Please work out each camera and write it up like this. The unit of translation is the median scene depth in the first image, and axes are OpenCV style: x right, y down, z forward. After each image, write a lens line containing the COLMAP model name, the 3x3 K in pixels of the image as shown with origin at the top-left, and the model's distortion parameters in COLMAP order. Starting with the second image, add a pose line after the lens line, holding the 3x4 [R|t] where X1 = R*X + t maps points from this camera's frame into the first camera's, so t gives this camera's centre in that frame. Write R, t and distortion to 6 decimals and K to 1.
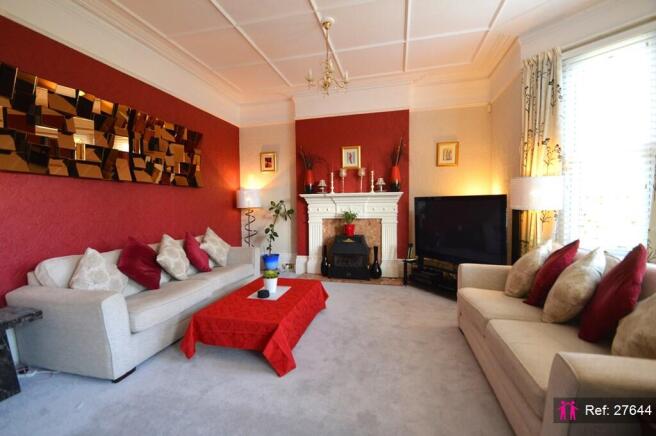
lens RADIAL K [[296.4, 0, 299.8], [0, 296.4, 217.4], [0, 0, 1]] dist [0.013538, -0.019702]
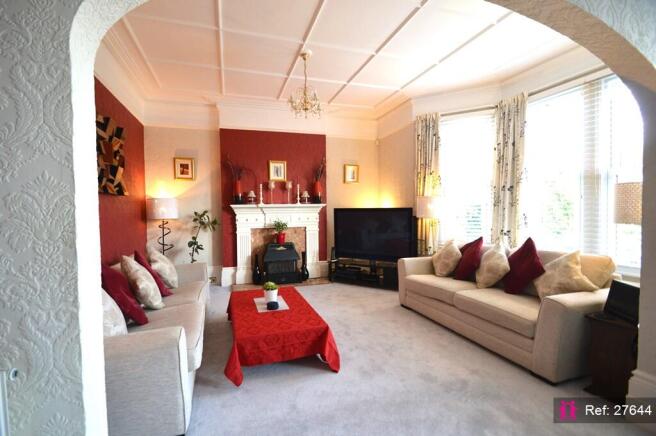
lens RADIAL K [[296.4, 0, 299.8], [0, 296.4, 217.4], [0, 0, 1]] dist [0.013538, -0.019702]
pose [[0.847234, -0.014372, 0.531025, -0.347272], [0.027324, 0.999490, -0.016543, -0.014273], [-0.530516, 0.028526, 0.847195, 0.051007]]
